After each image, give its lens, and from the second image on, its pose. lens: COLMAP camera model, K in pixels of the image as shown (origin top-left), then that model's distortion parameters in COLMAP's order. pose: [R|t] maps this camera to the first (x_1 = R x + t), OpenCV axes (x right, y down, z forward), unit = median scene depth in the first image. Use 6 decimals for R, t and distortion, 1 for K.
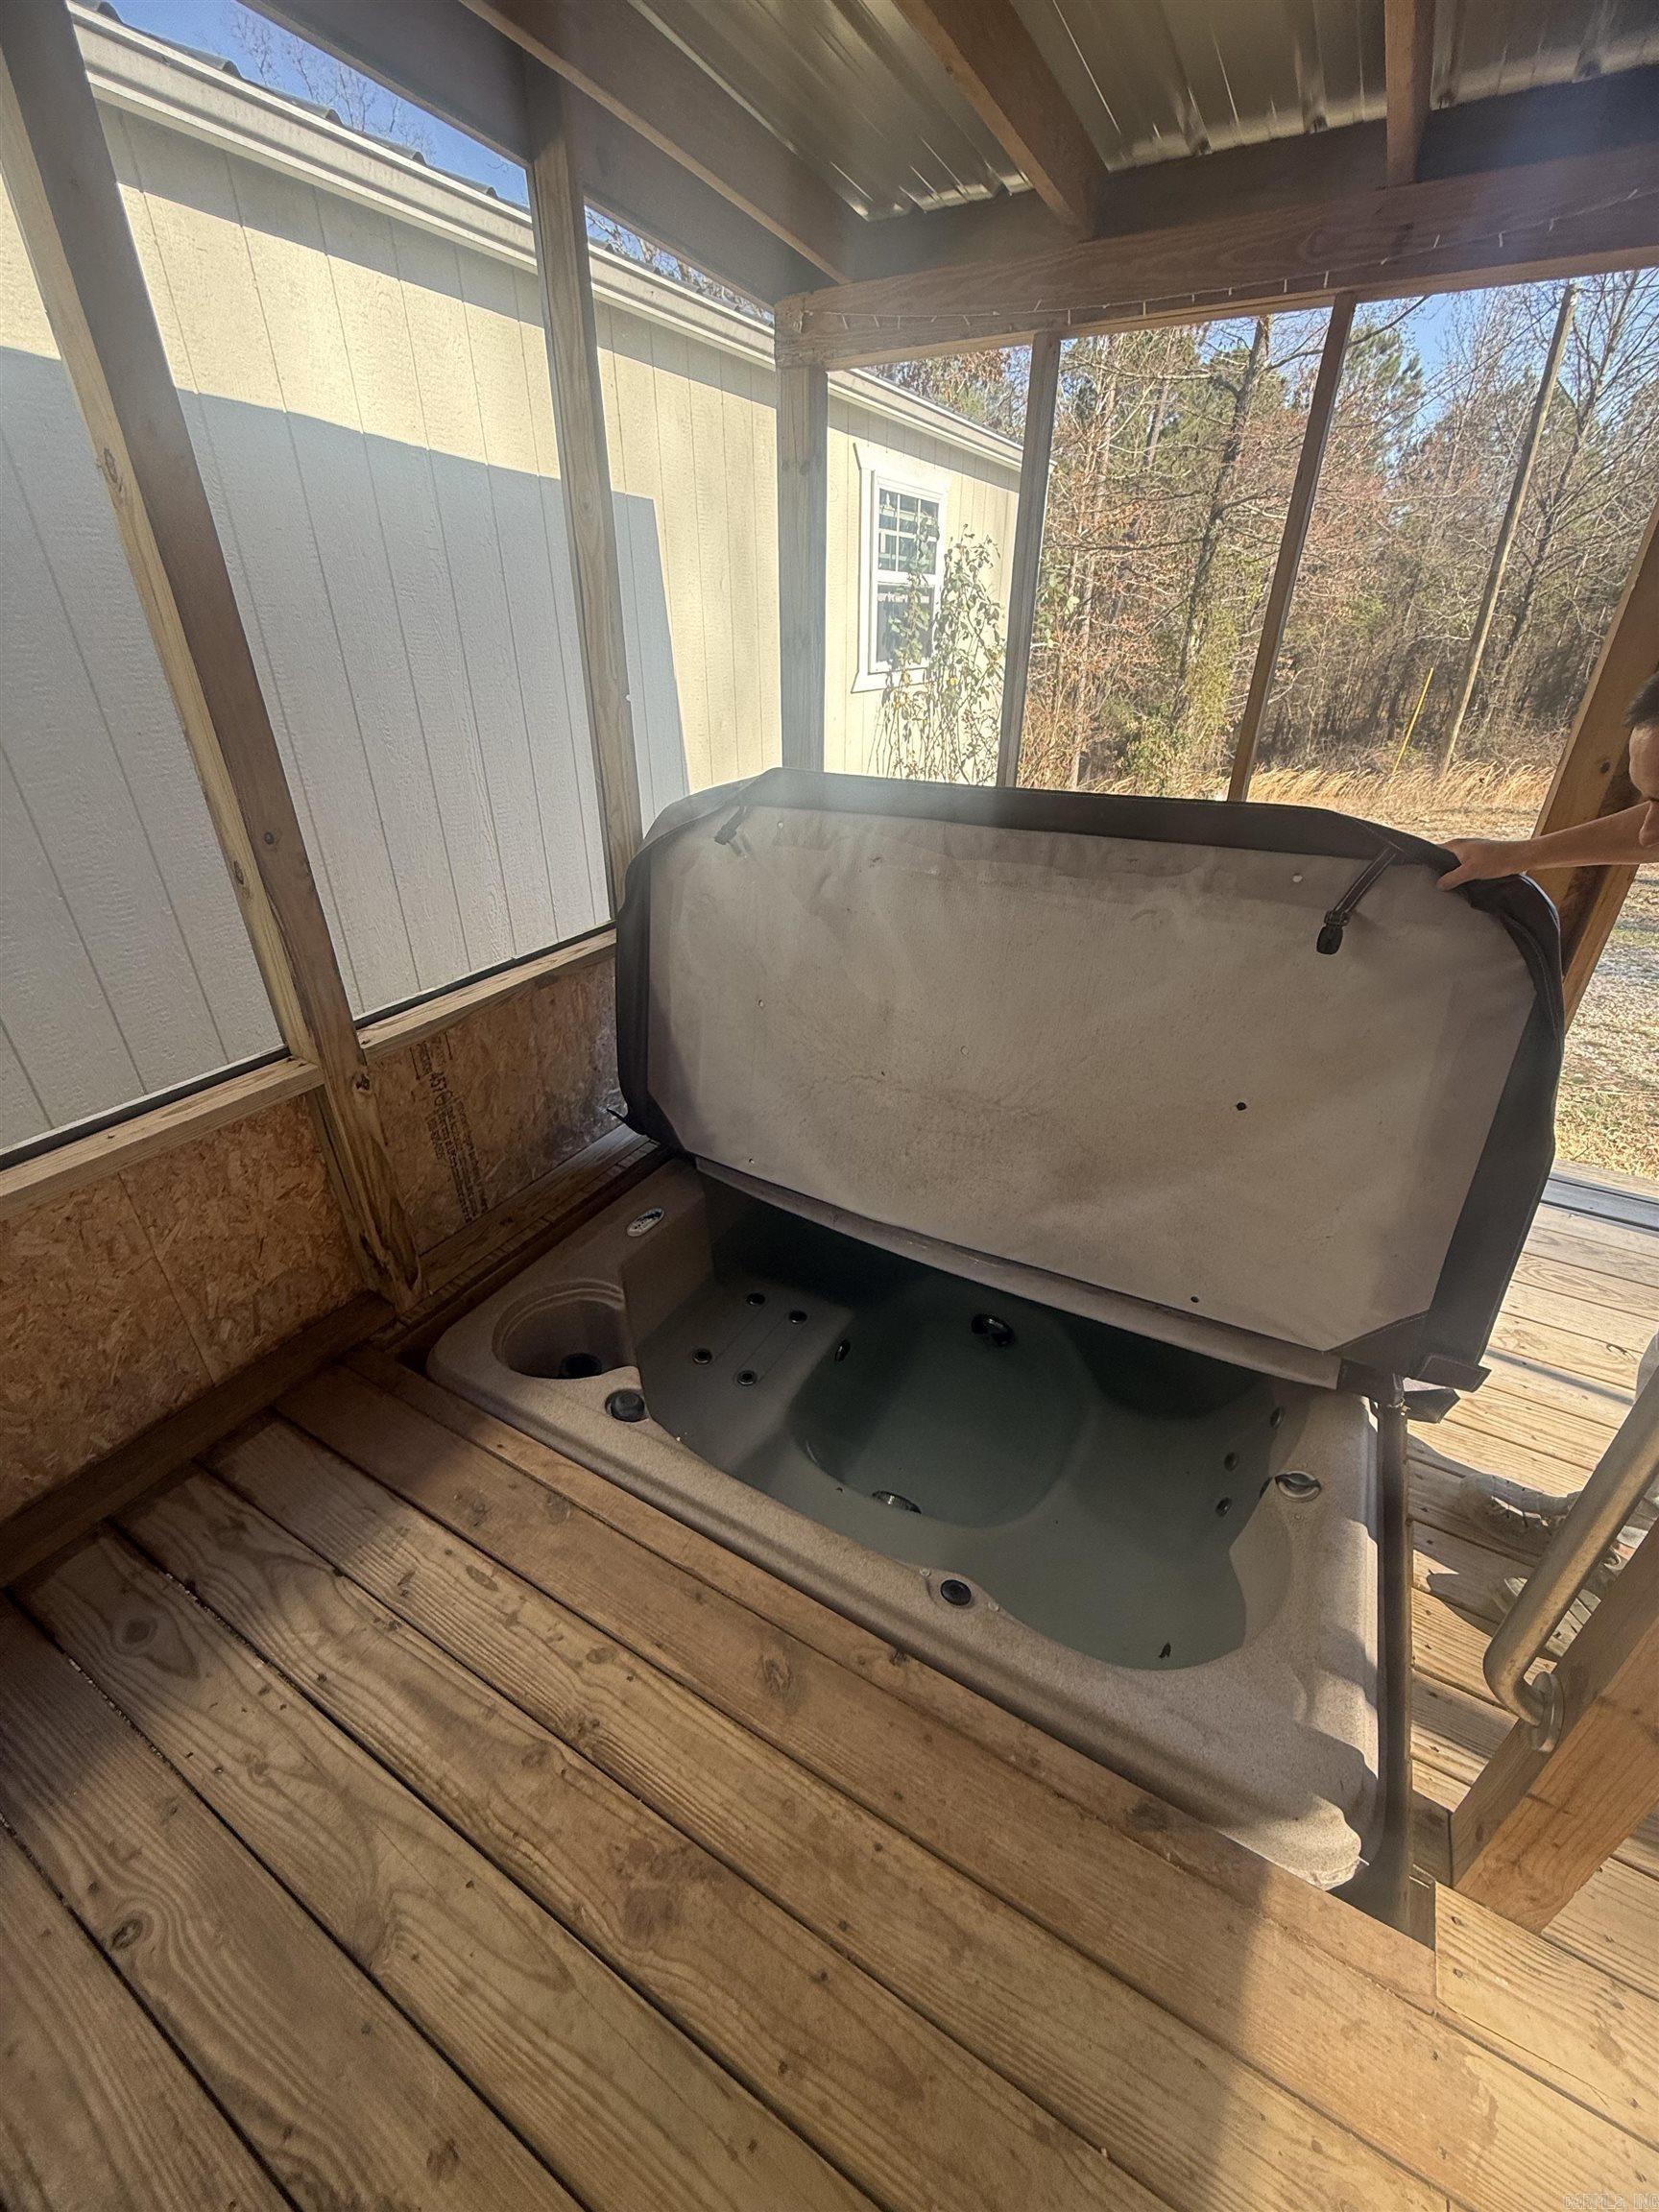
lens RADIAL K [[884.8, 0, 827.1], [0, 884.8, 1103.6], [0, 0, 1]] dist [0.003604, 0.000107]
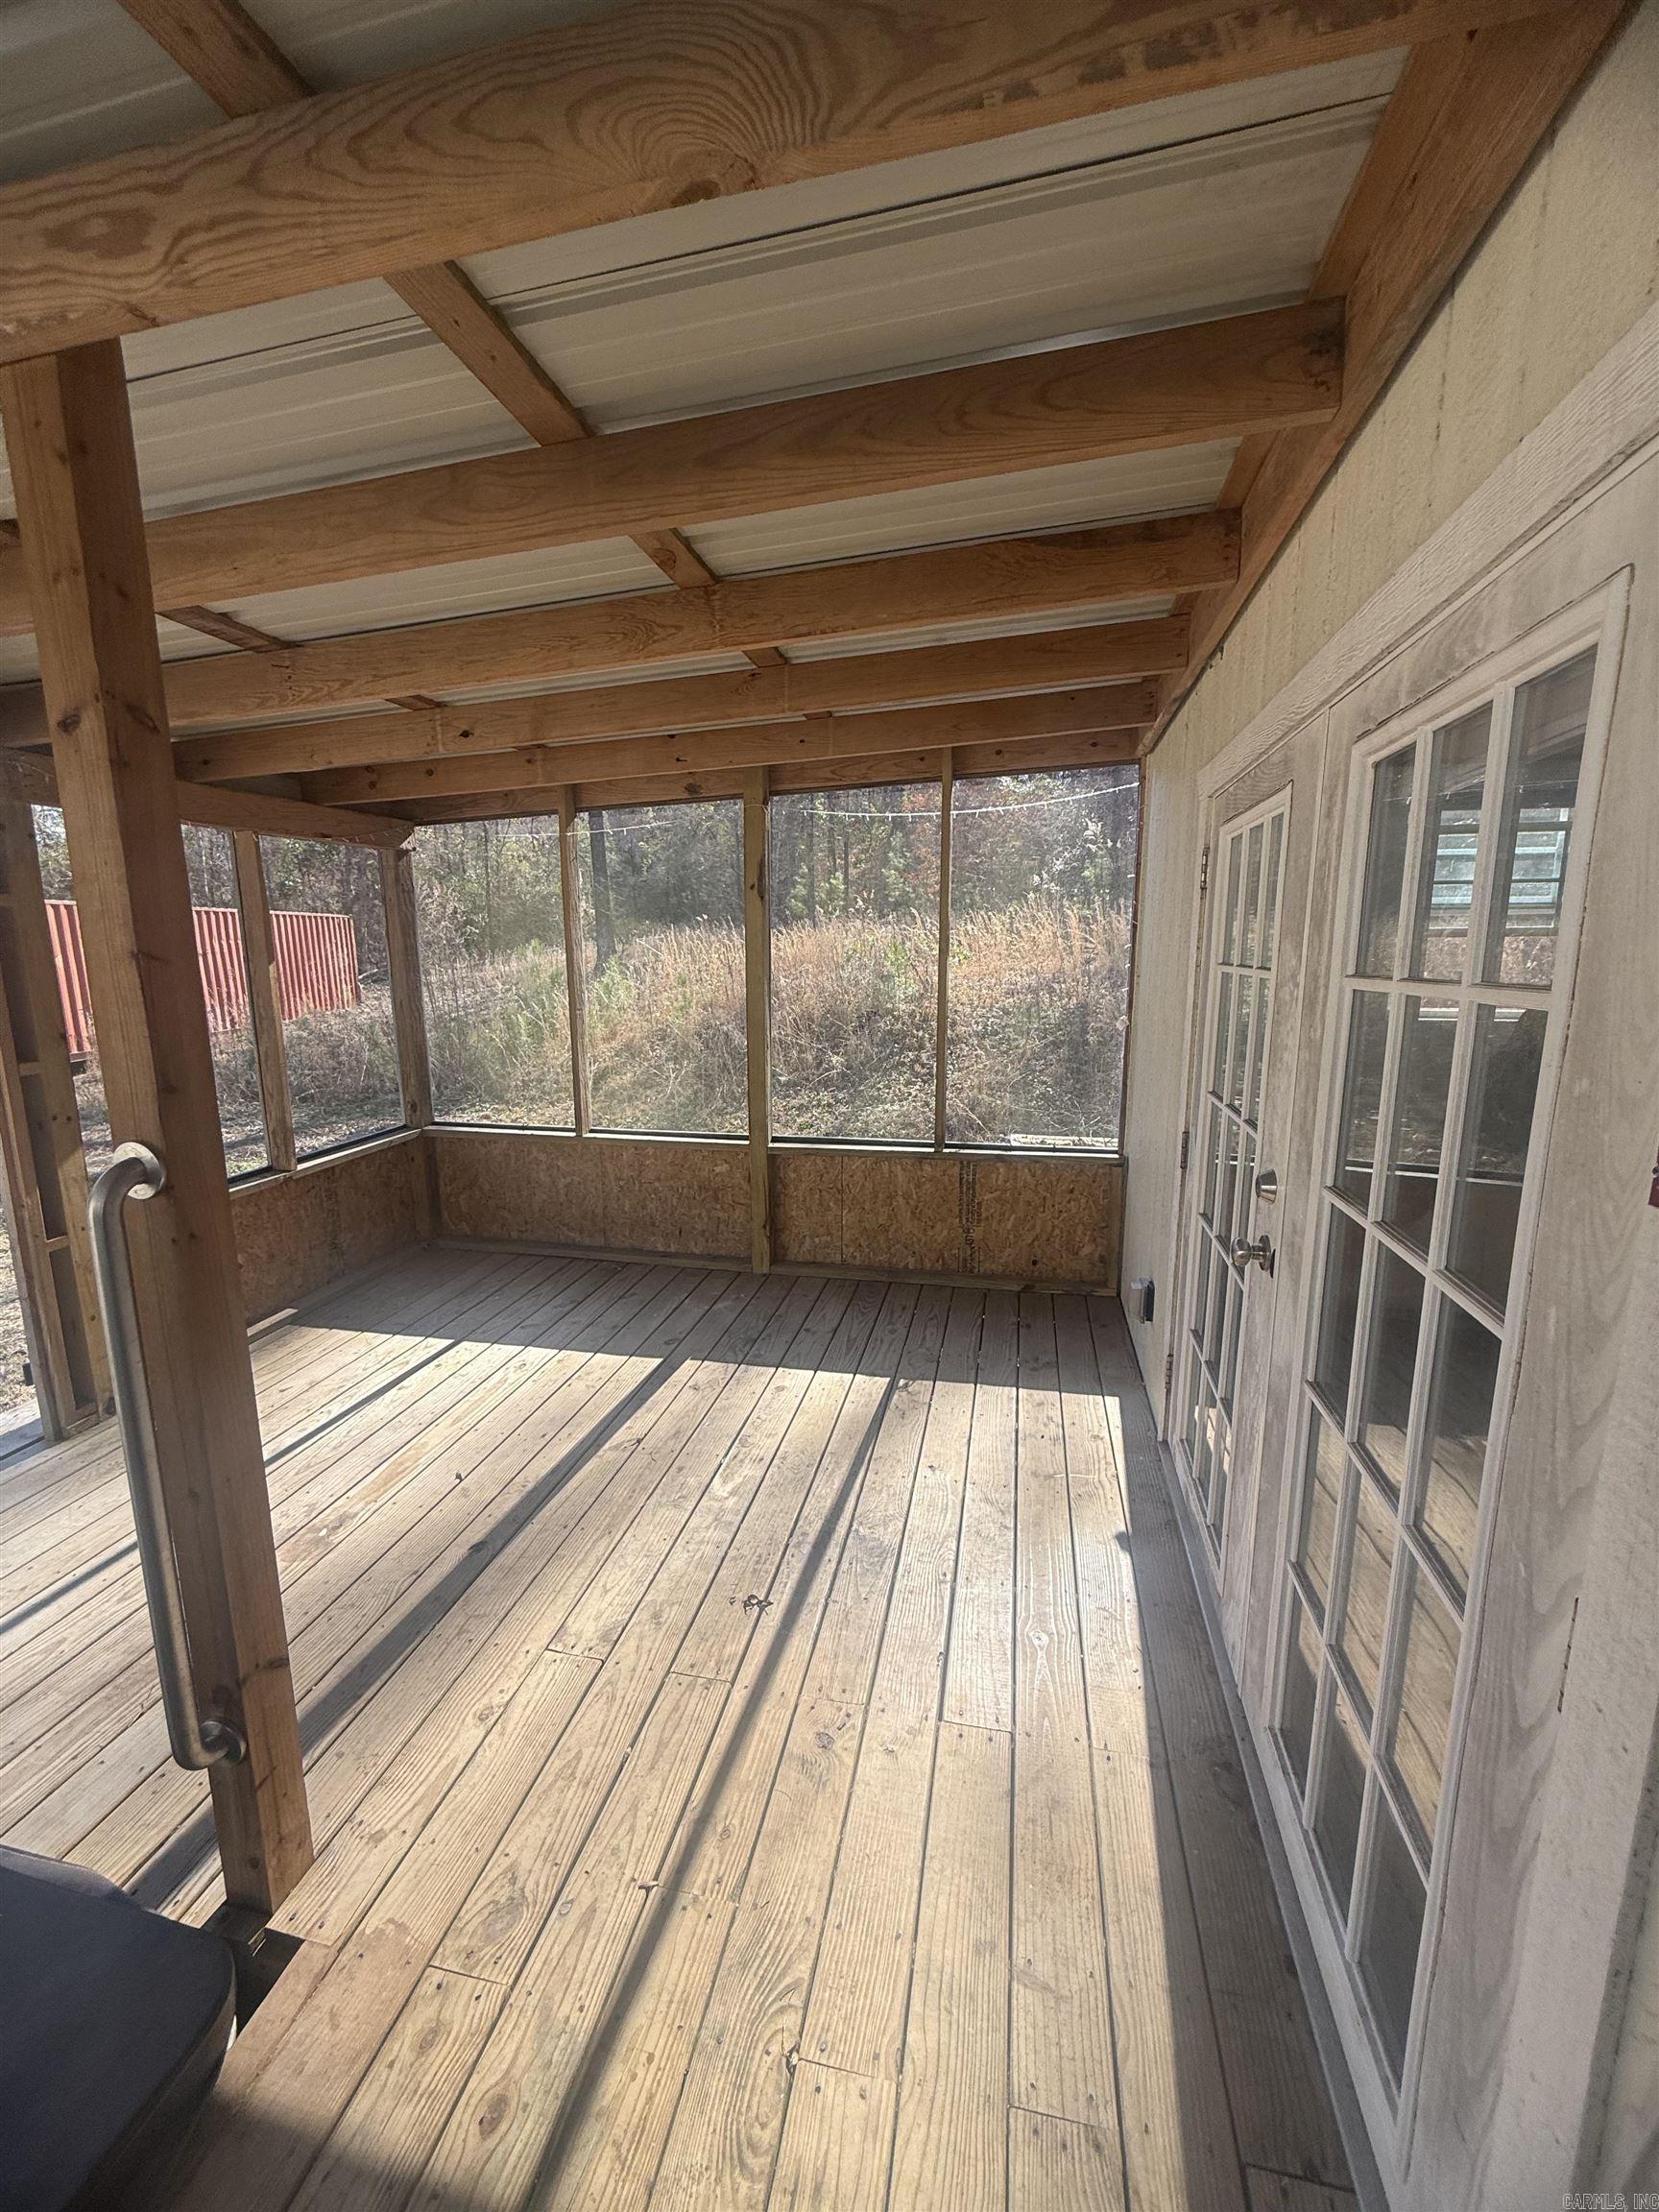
lens RADIAL K [[884.8, 0, 830.8], [0, 884.8, 1109.1], [0, 0, 1]] dist [0.003604, 0.000107]
pose [[-0.305353, -0.173924, 0.936221, -0.571122], [0.454948, 0.837064, 0.303887, -0.127190], [-0.836530, 0.518724, -0.176473, -0.062253]]
